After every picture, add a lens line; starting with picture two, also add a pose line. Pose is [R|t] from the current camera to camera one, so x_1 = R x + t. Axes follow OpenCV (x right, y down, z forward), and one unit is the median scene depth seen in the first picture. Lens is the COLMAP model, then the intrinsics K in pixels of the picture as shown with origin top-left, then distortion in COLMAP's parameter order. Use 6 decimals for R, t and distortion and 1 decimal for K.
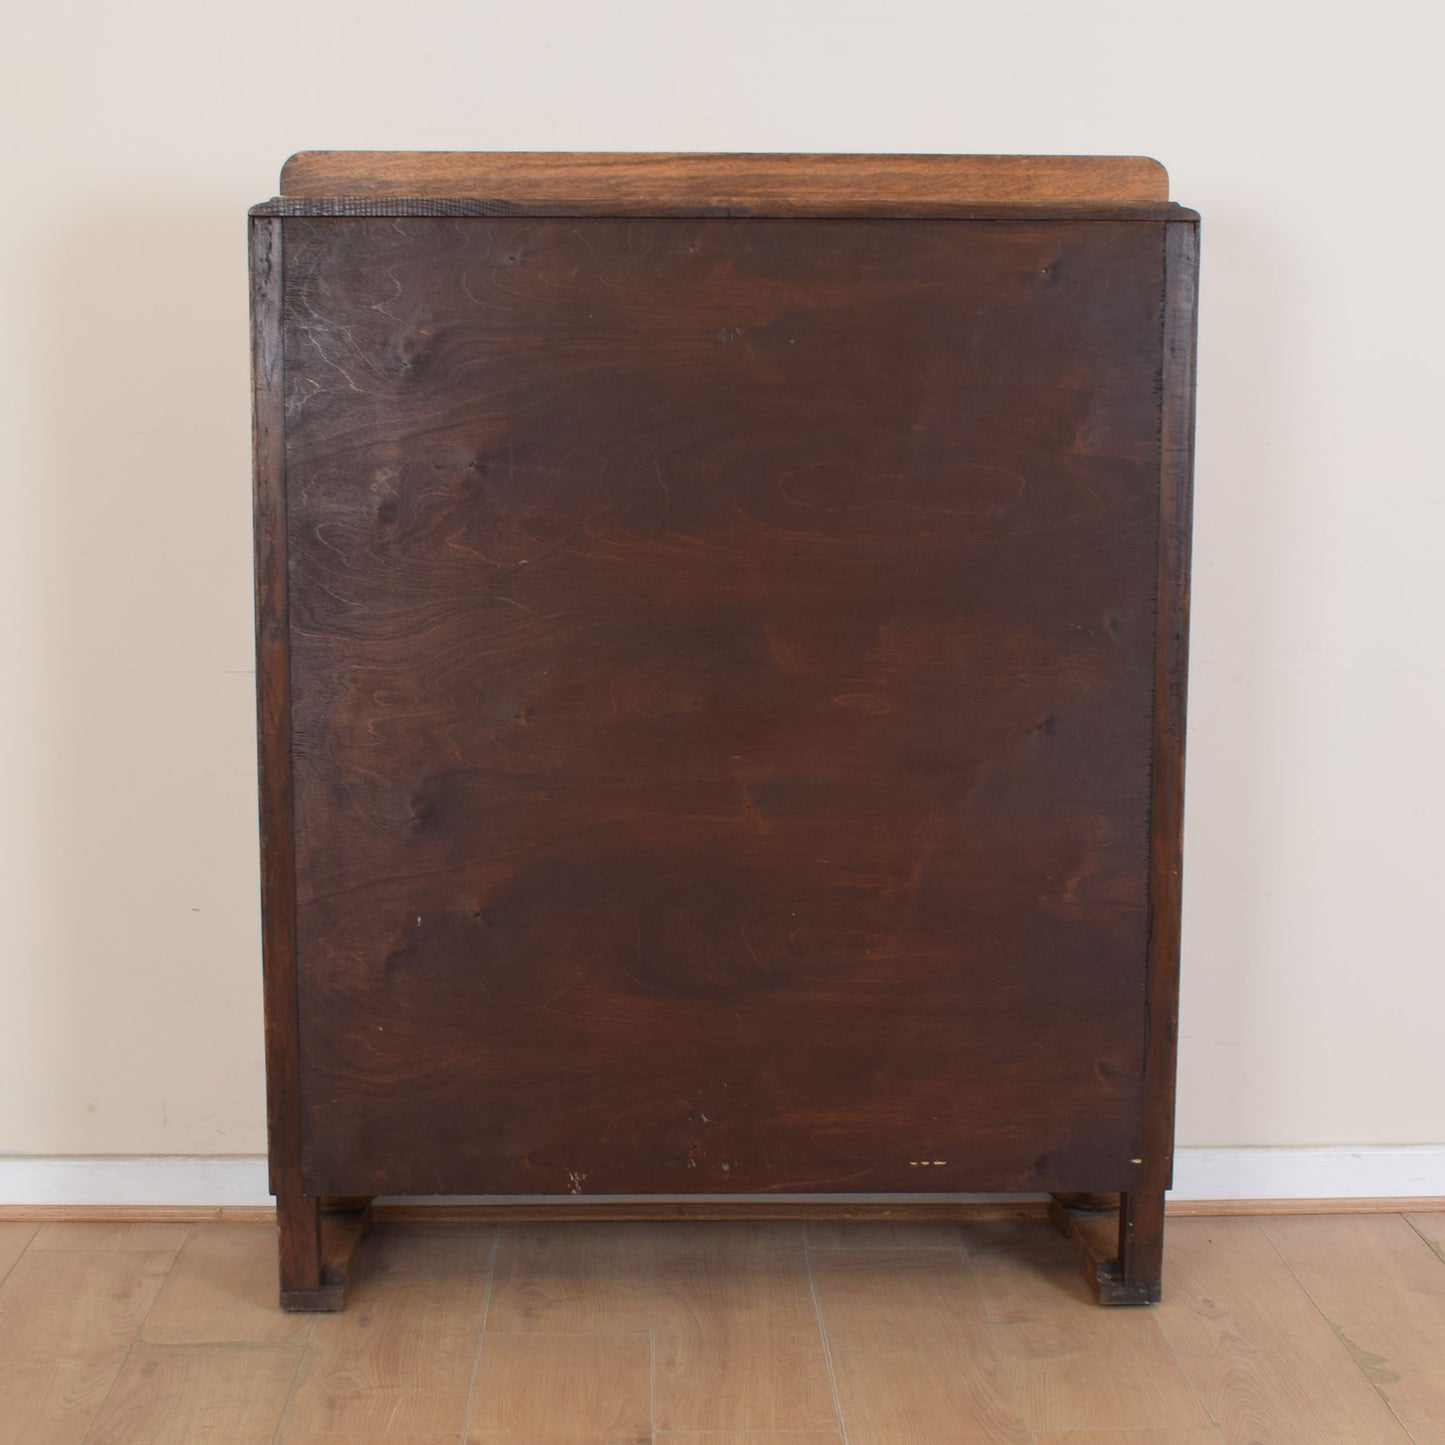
lens RADIAL K [[2756.0, 0, 722.5], [0, 2756.0, 722.5], [0, 0, 1]] dist [-0.043989, -0.220088]
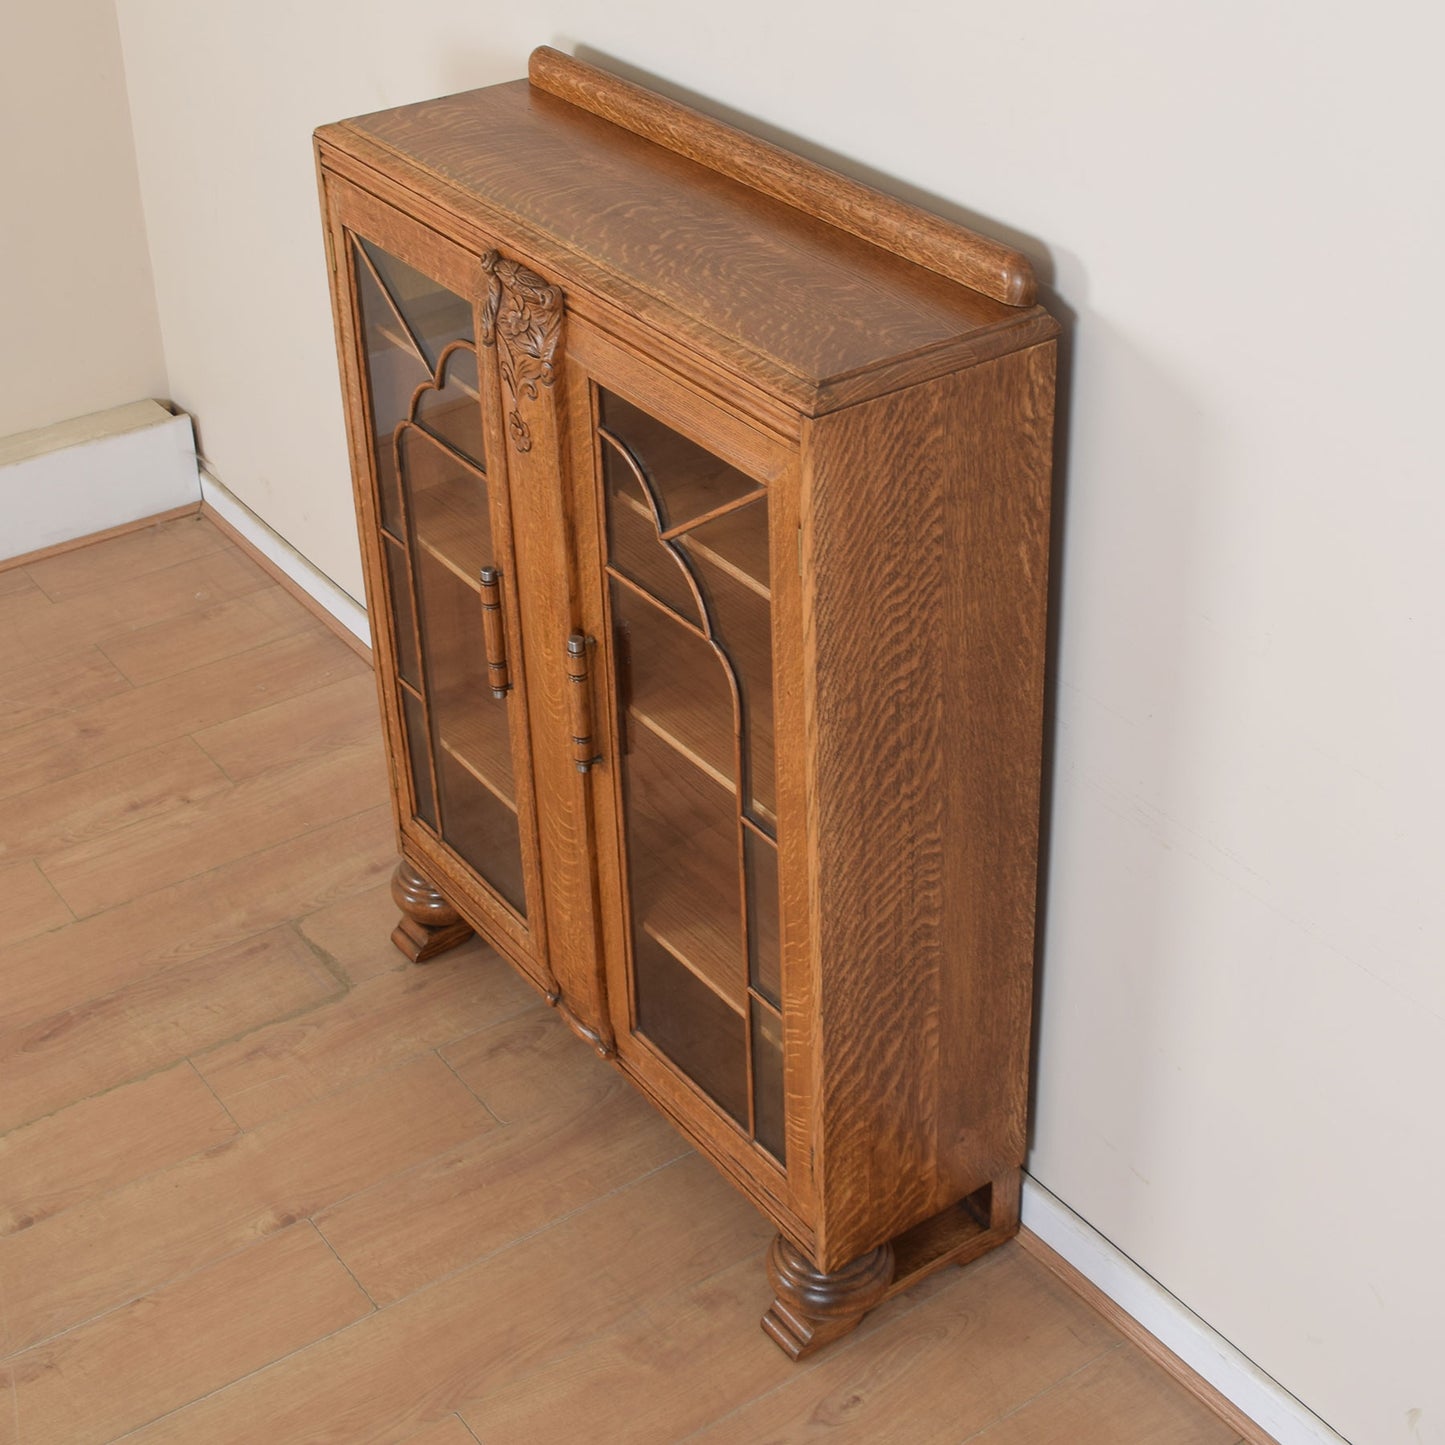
lens RADIAL K [[2337.3, 0, 806.7], [0, 2337.3, 554.1], [0, 0, 1]] dist [-0.068437, -0.088539]
pose [[0.570946, 0.387361, -0.723860, 0.680990], [-0.098264, 0.907598, 0.408179, -0.424706], [0.815086, -0.161919, 0.556253, 0.590056]]
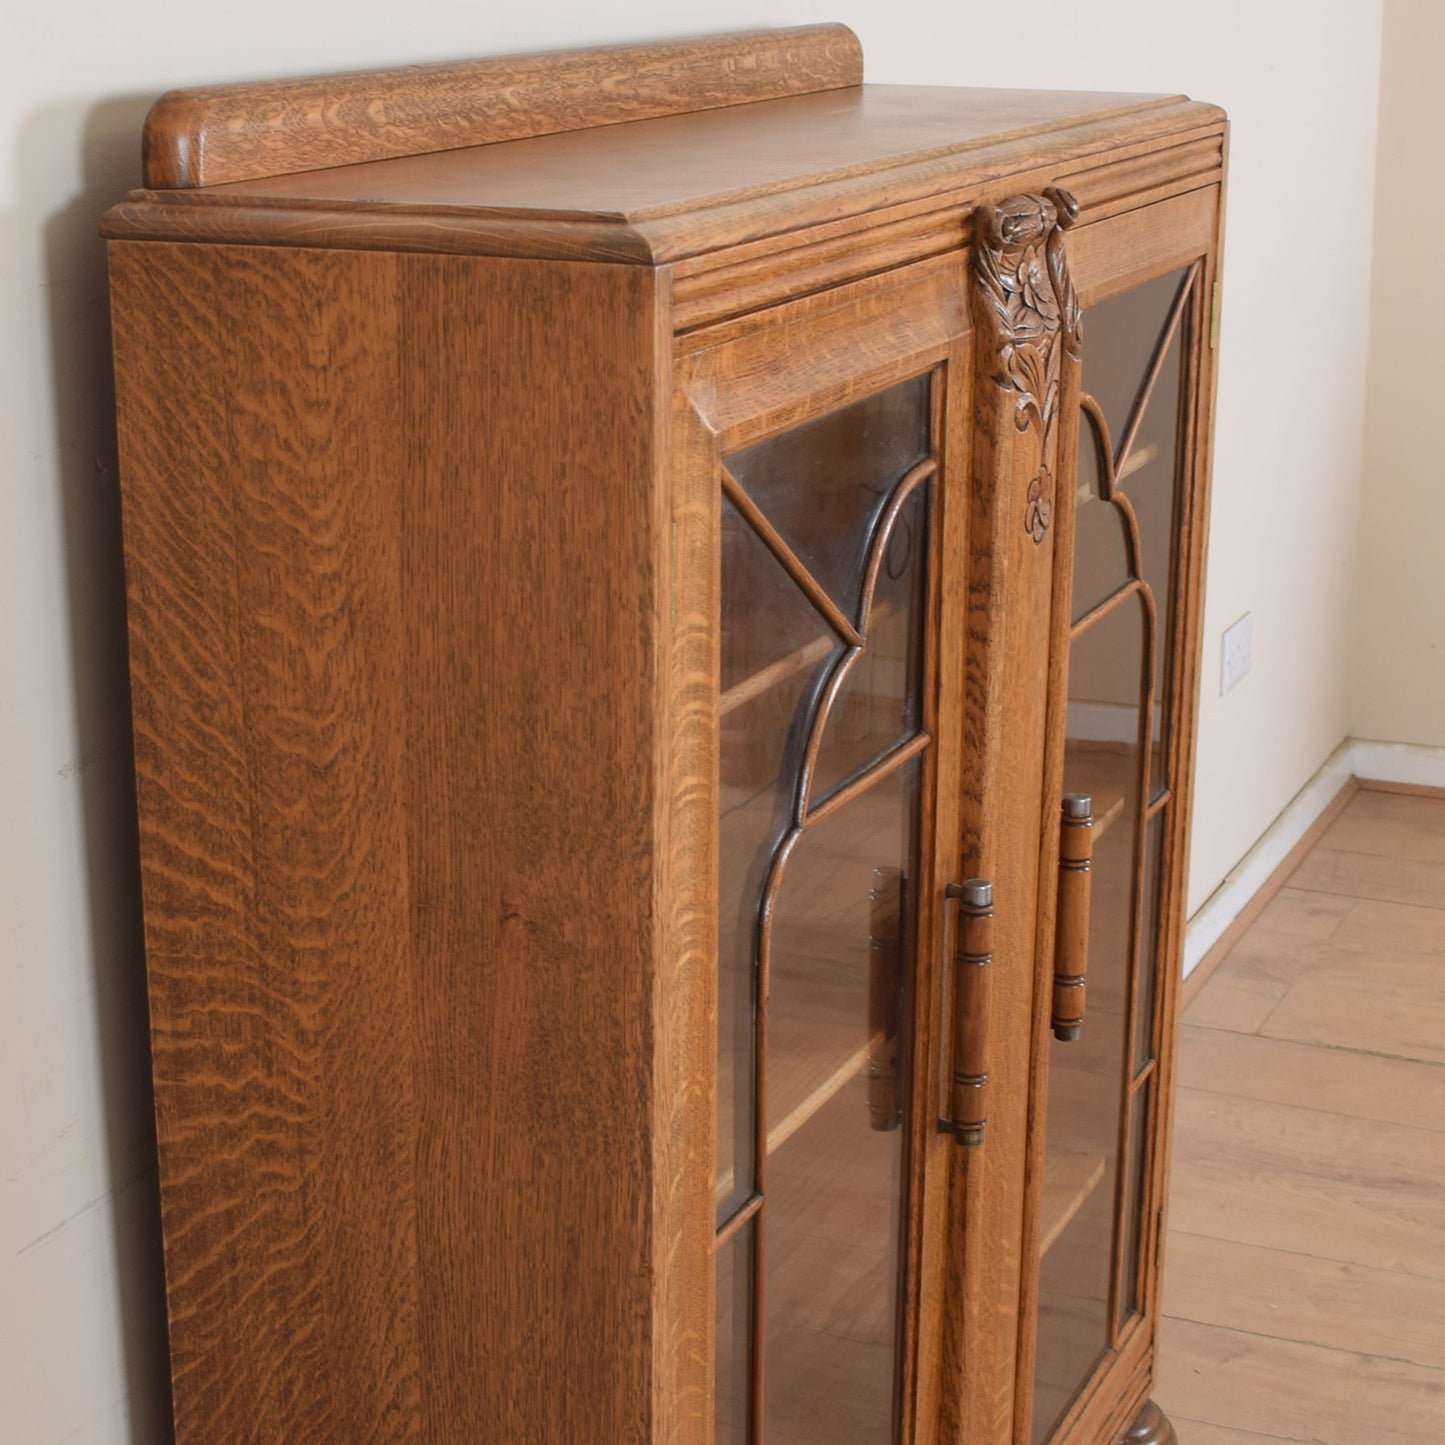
lens RADIAL K [[2870.8, 0, 664.7], [0, 2870.8, 774.4], [0, 0, 1]] dist [-0.095499, -0.001393]
pose [[0.455062, -0.265612, 0.849923, -0.551515], [0.125753, 0.964080, 0.233958, -0.203853], [-0.881536, 0.000415, 0.472117, 0.772744]]
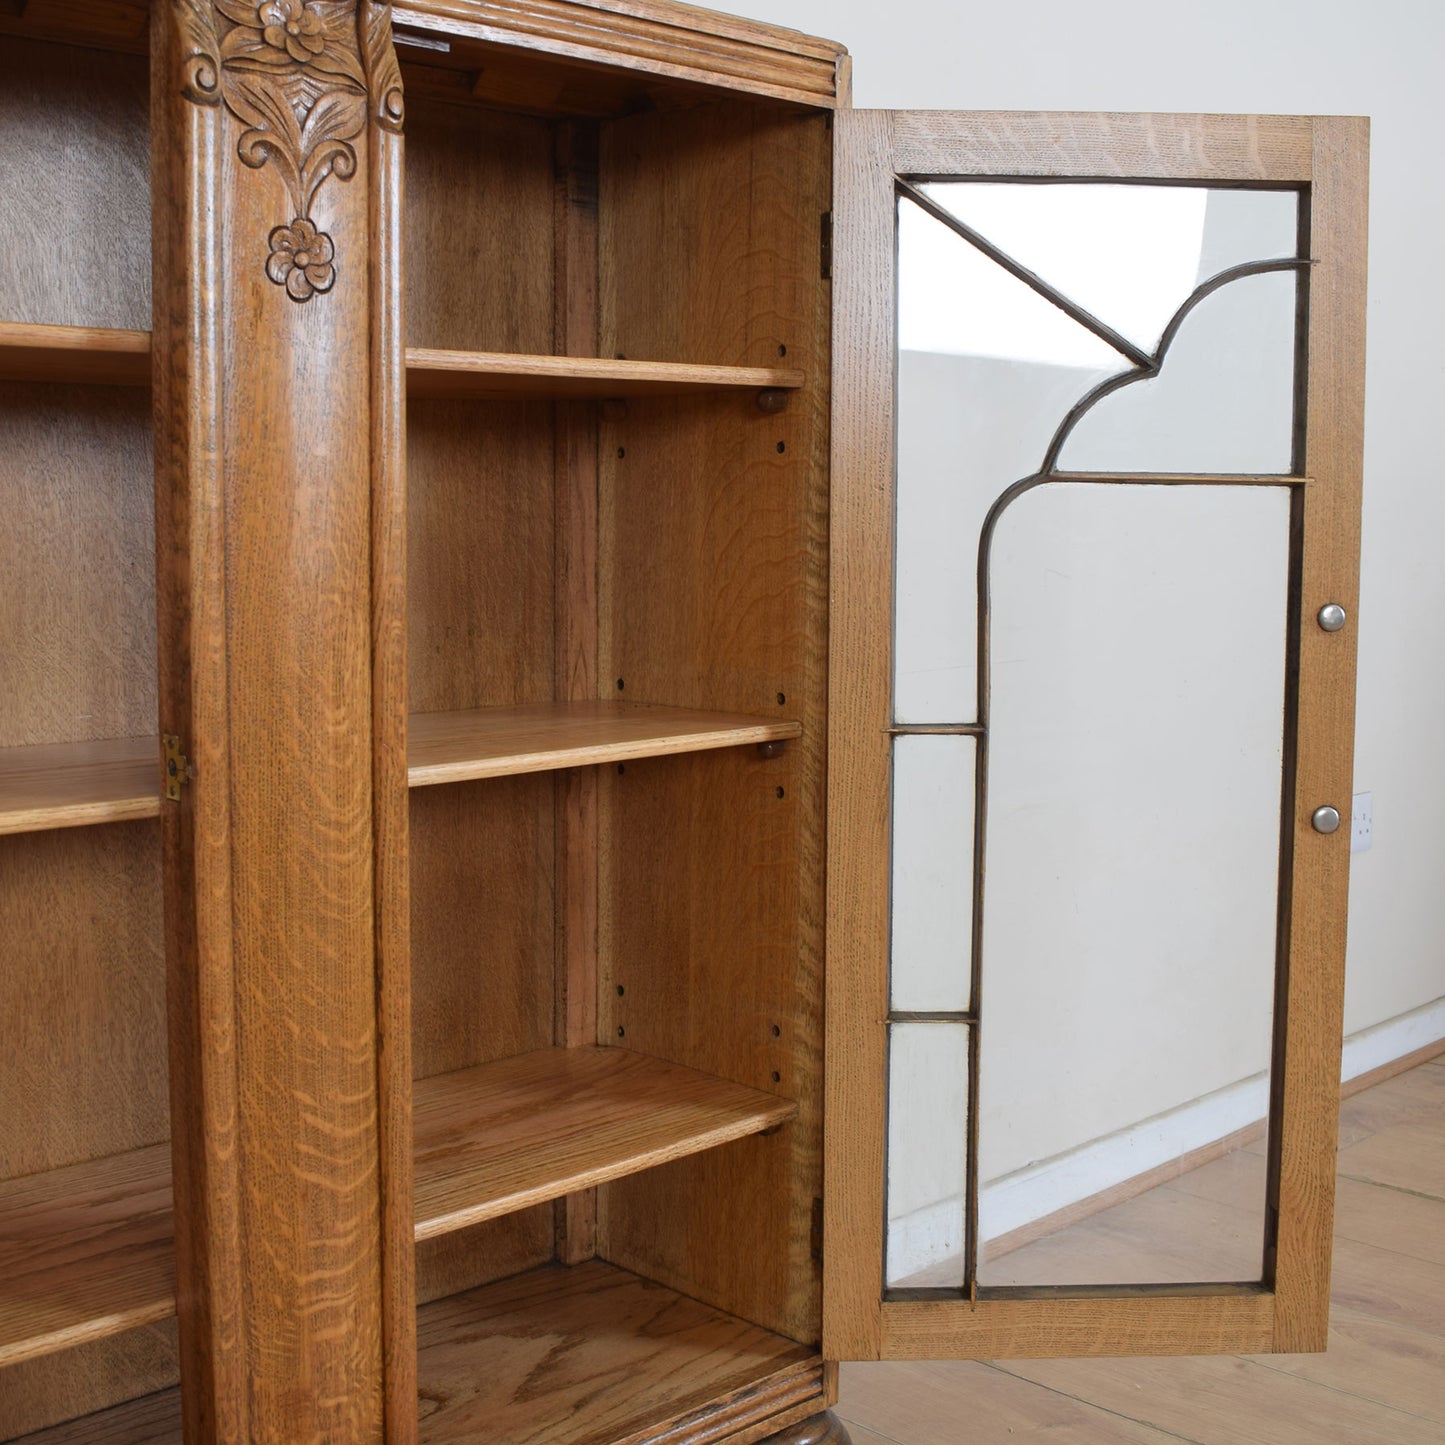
lens RADIAL K [[1936.3, 0, 658.3], [0, 1936.3, 678.1], [0, 0, 1]] dist [-0.087035, -0.004123]
pose [[0.752386, -0.063629, 0.655643, -0.202092], [0.096338, 0.995251, -0.013965, -0.018347], [-0.651640, 0.073670, 0.754942, 0.661655]]
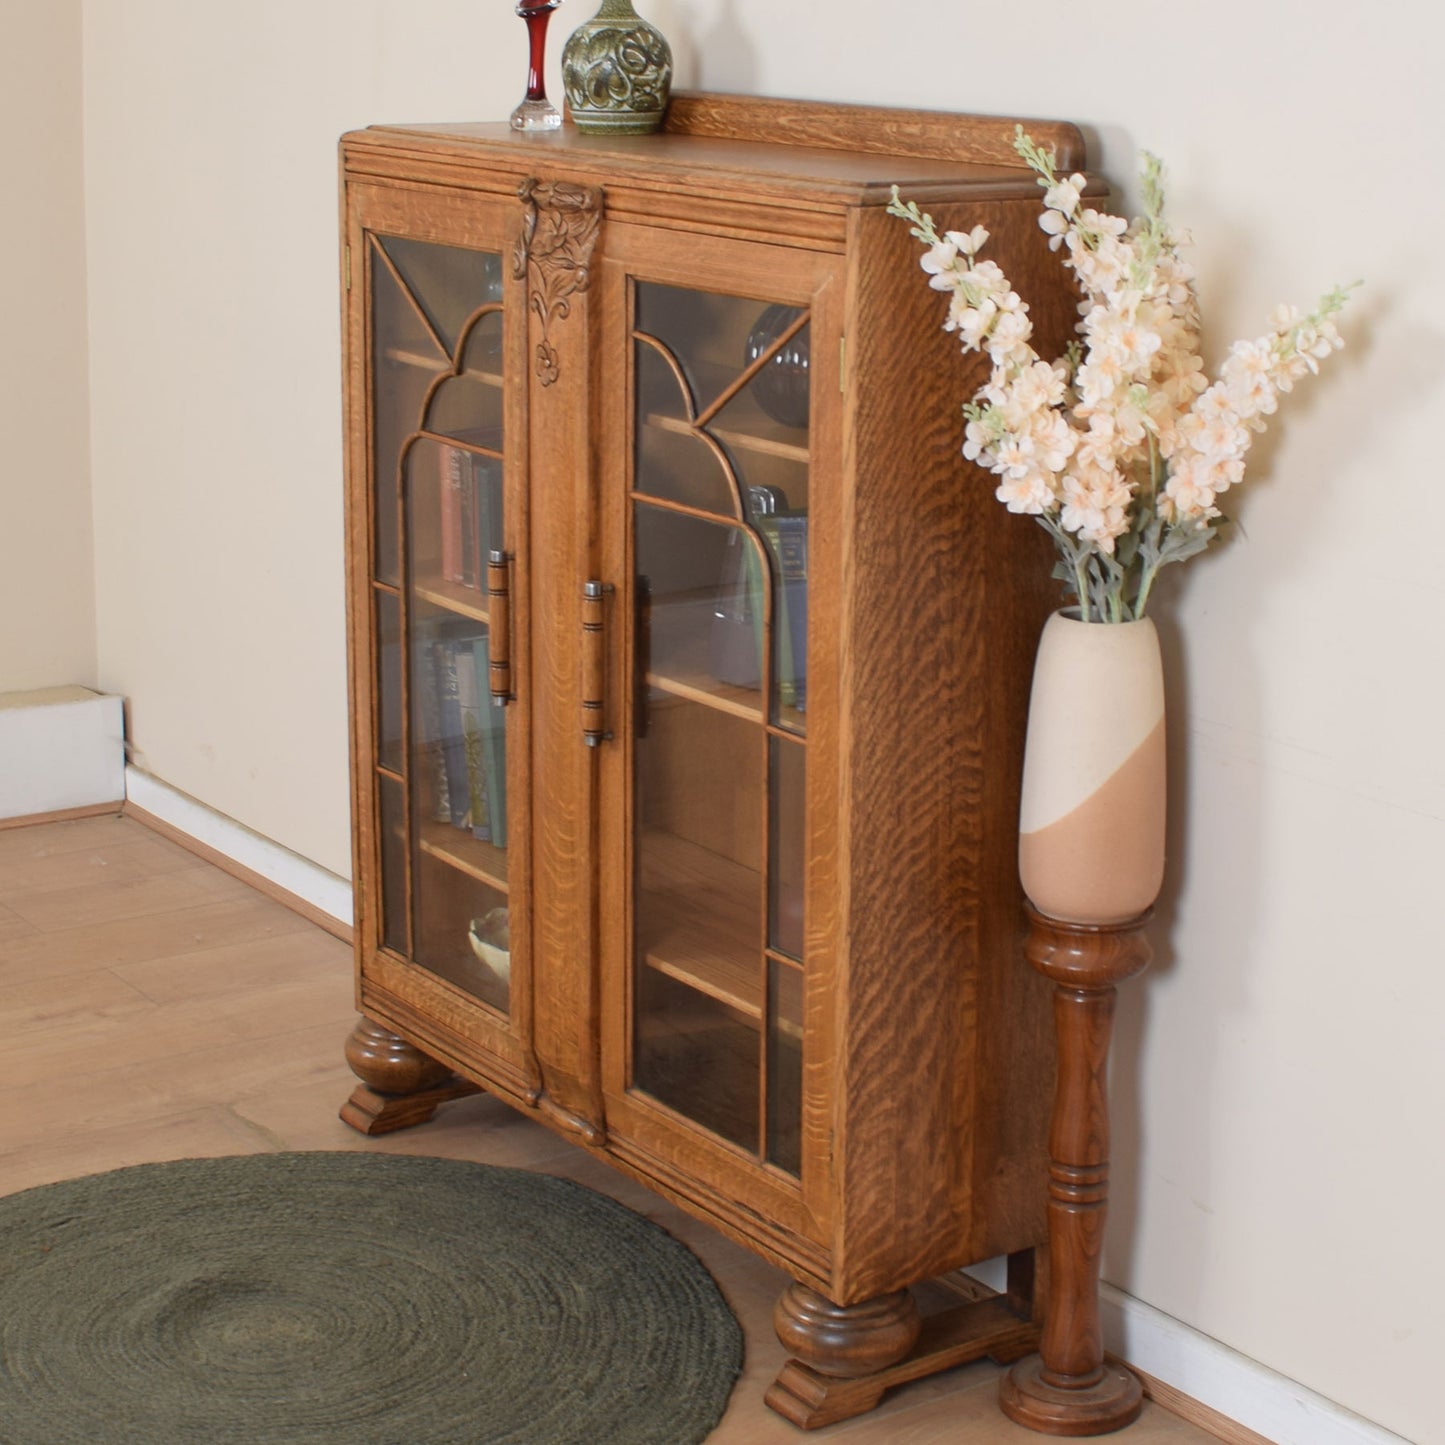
lens RADIAL K [[3006.4, 0, 839.8], [0, 3006.4, 617.3], [0, 0, 1]] dist [-0.076046, -0.083988]
pose [[0.570809, 0.183071, -0.800414, 0.899008], [-0.127054, 0.982779, 0.134174, -0.176543], [0.811193, 0.025108, 0.584239, 0.459764]]
